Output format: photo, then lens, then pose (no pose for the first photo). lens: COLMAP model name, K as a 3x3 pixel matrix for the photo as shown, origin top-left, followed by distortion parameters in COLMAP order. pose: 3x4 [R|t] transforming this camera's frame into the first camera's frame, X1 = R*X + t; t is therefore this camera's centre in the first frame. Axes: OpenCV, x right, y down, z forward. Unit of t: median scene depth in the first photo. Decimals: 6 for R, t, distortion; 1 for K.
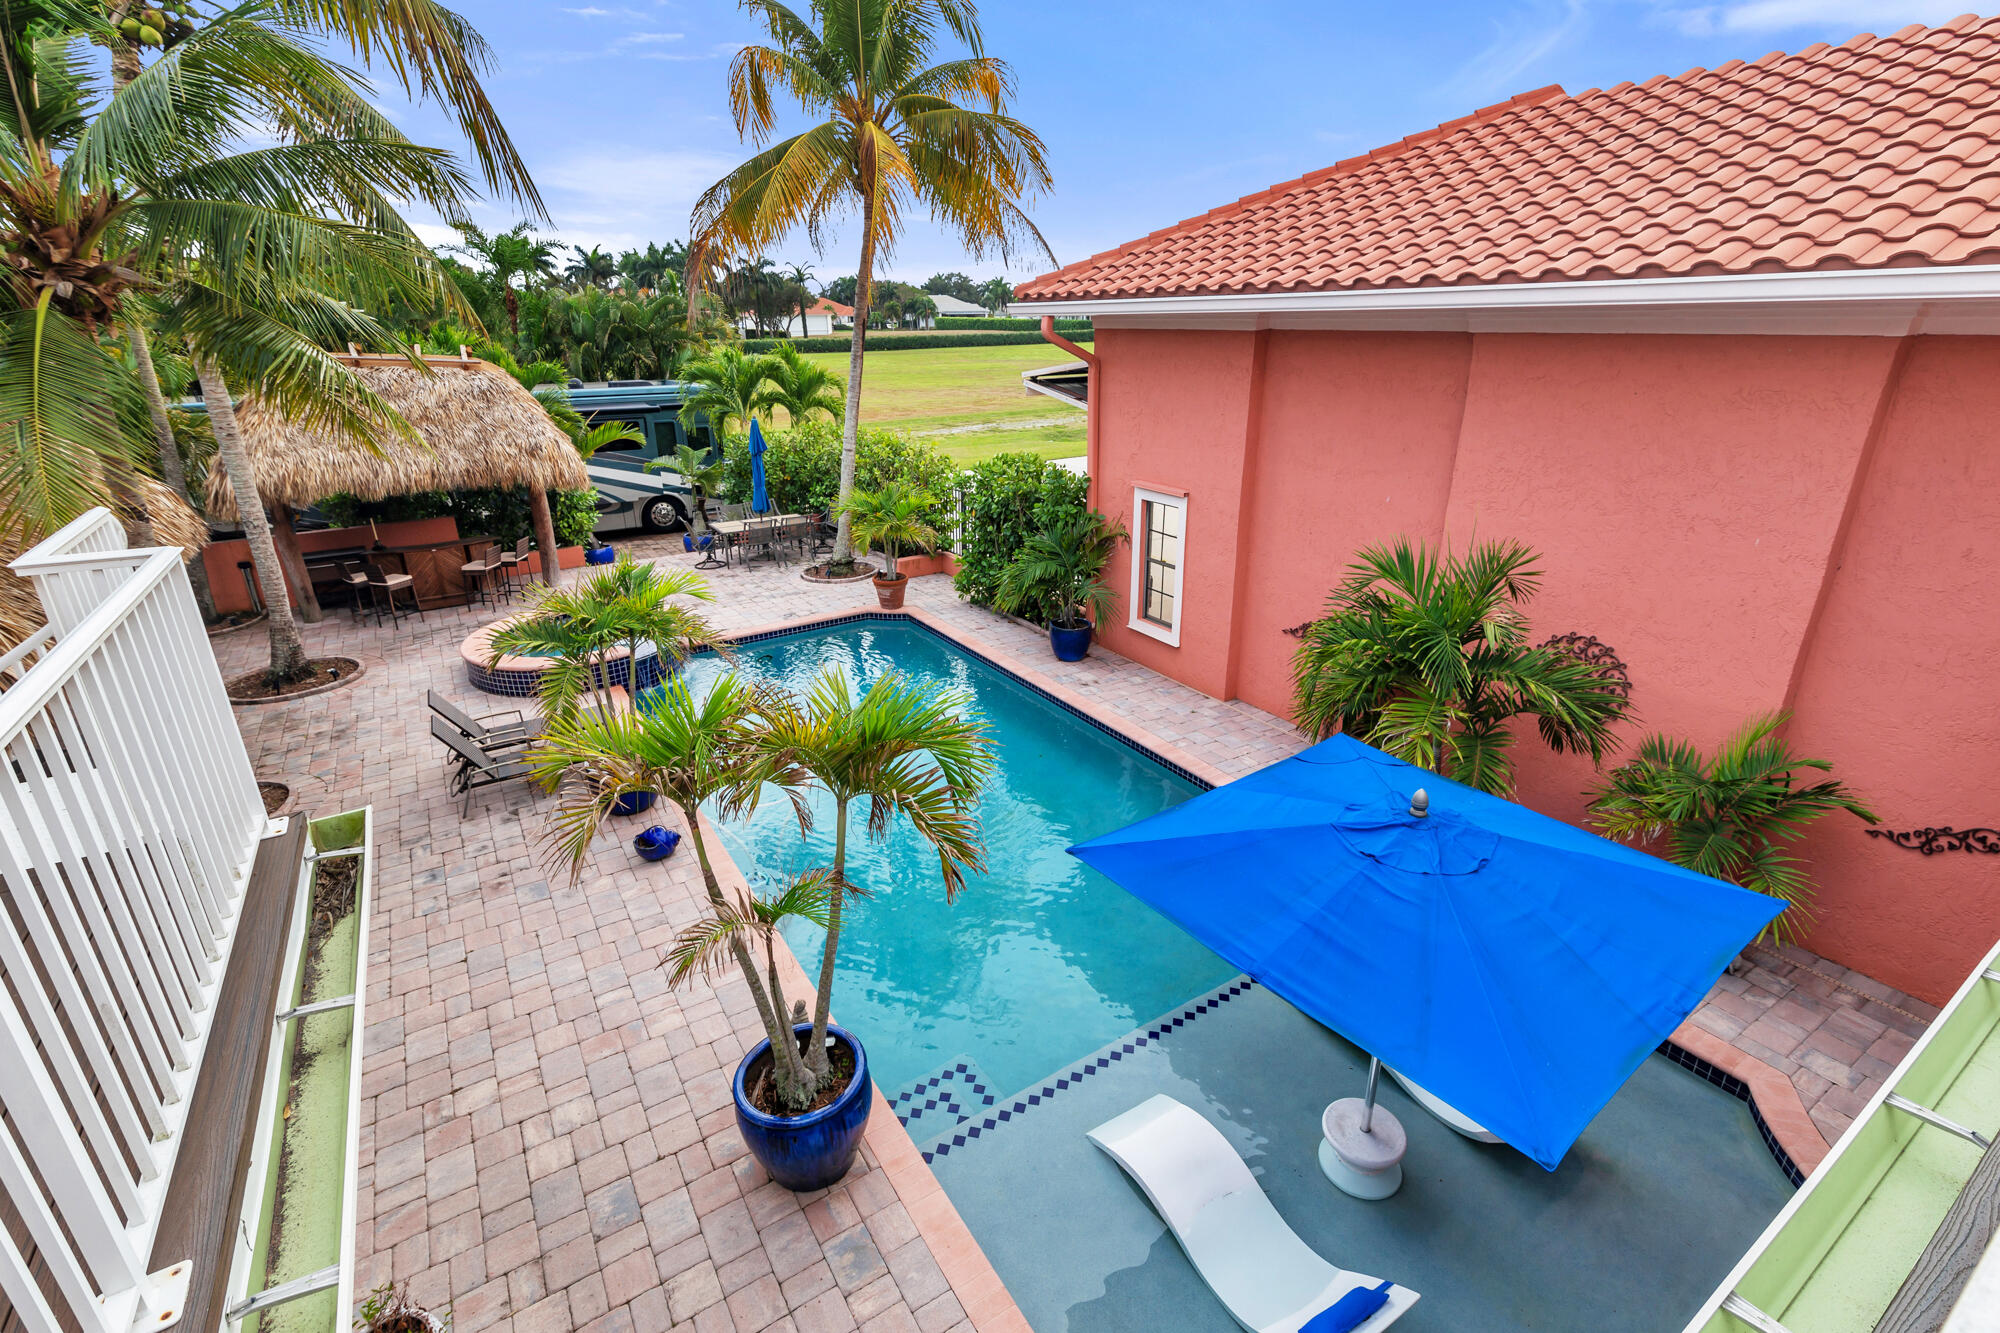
lens RADIAL K [[915.7, 0, 1050.8], [0, 915.7, 641.9], [0, 0, 1]] dist [0.004971, -0.000548]
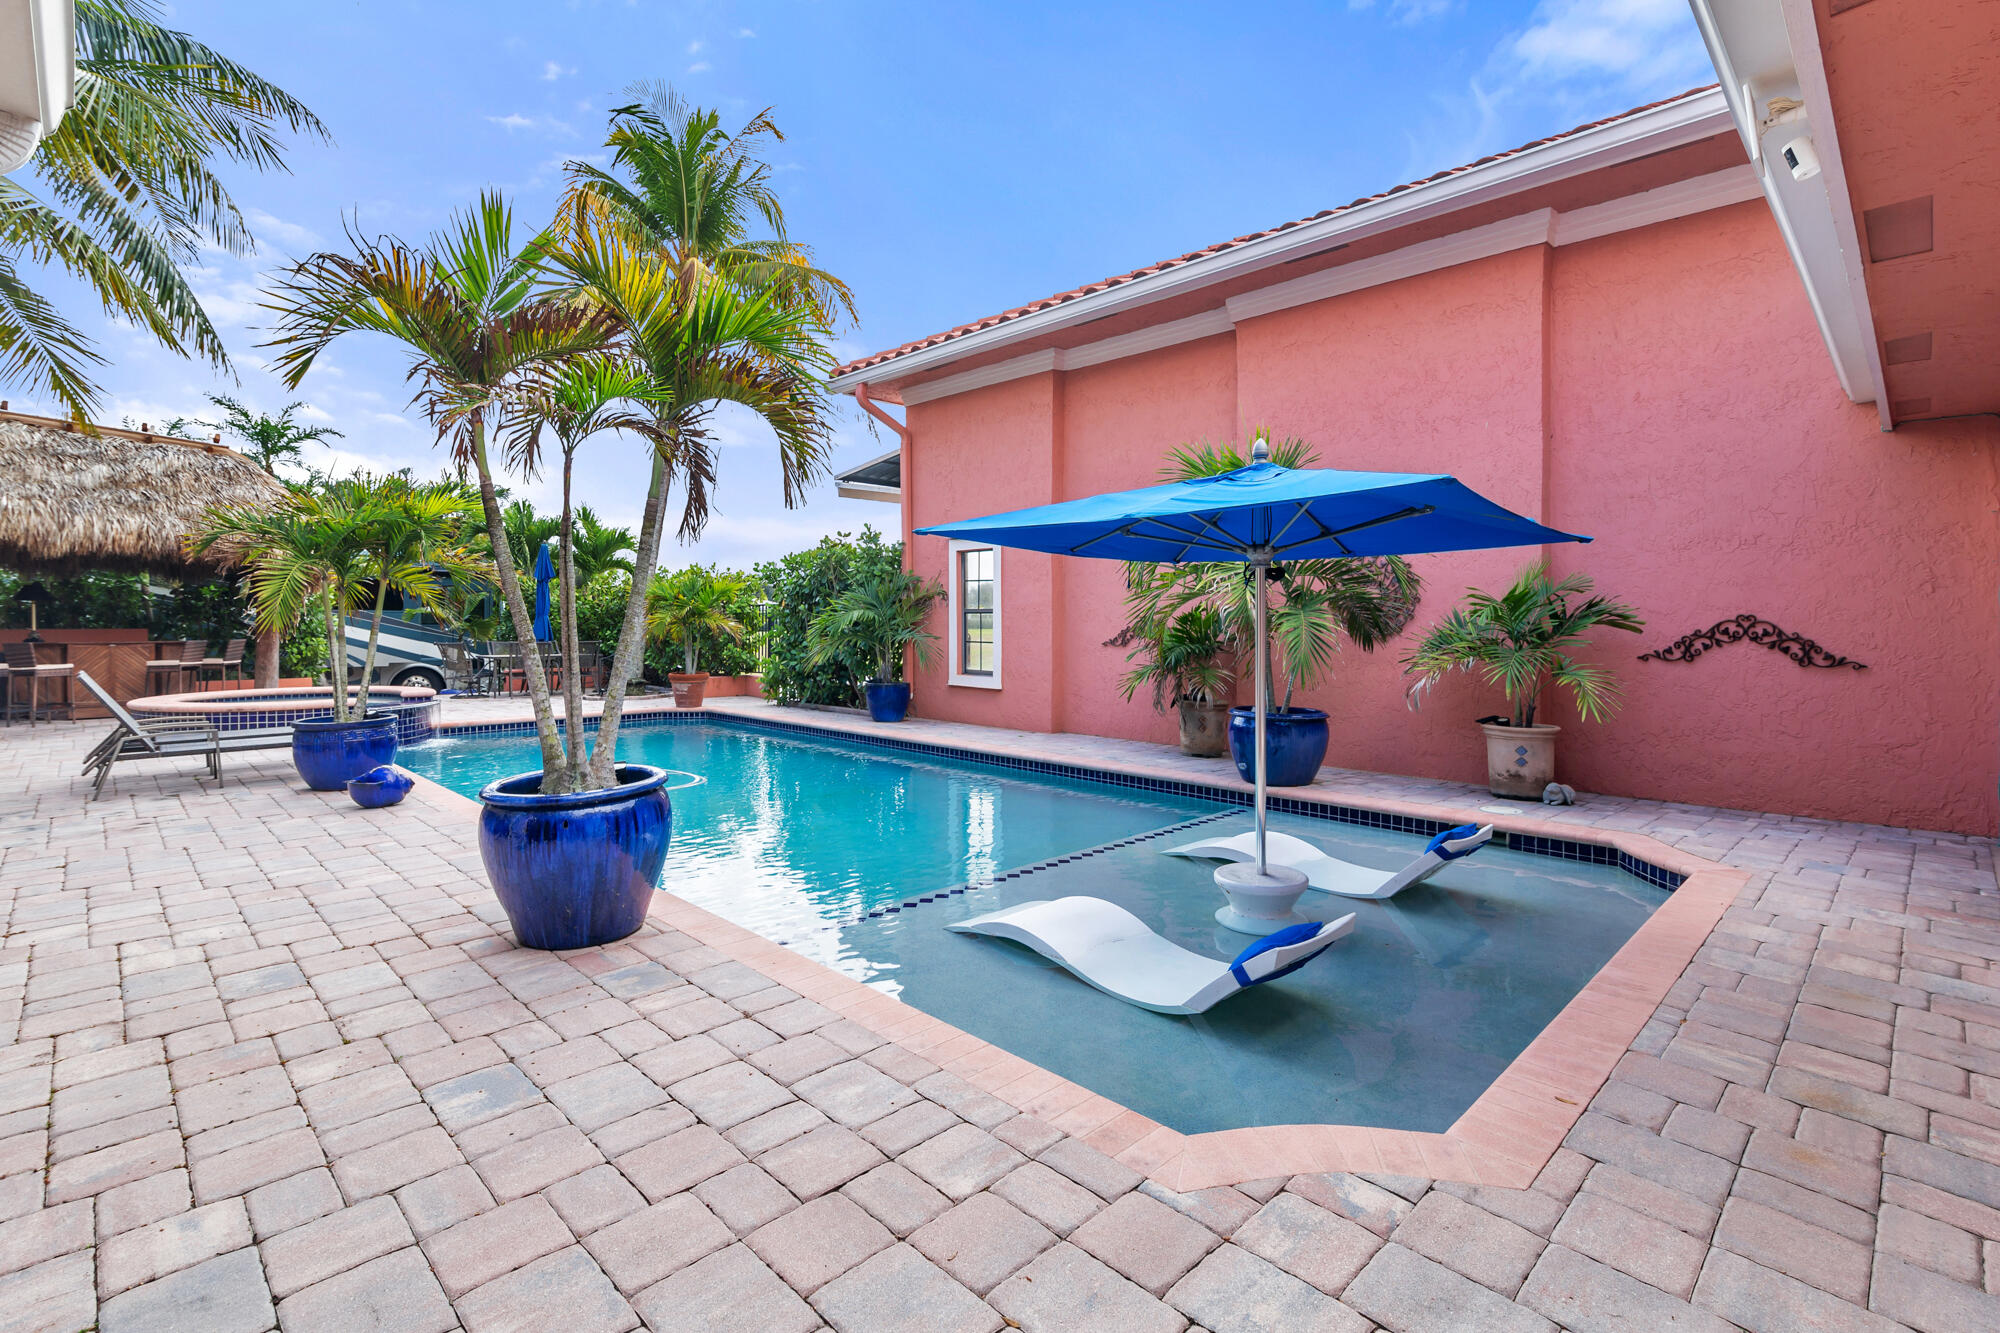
lens RADIAL K [[915.7, 0, 1041.8], [0, 915.7, 706.8], [0, 0, 1]] dist [0.004971, -0.000548]
pose [[0.977108, -0.010068, 0.212508, -0.026318], [0.082960, 0.937837, -0.337016, 0.350132], [-0.195905, 0.346931, 0.917203, 0.094330]]
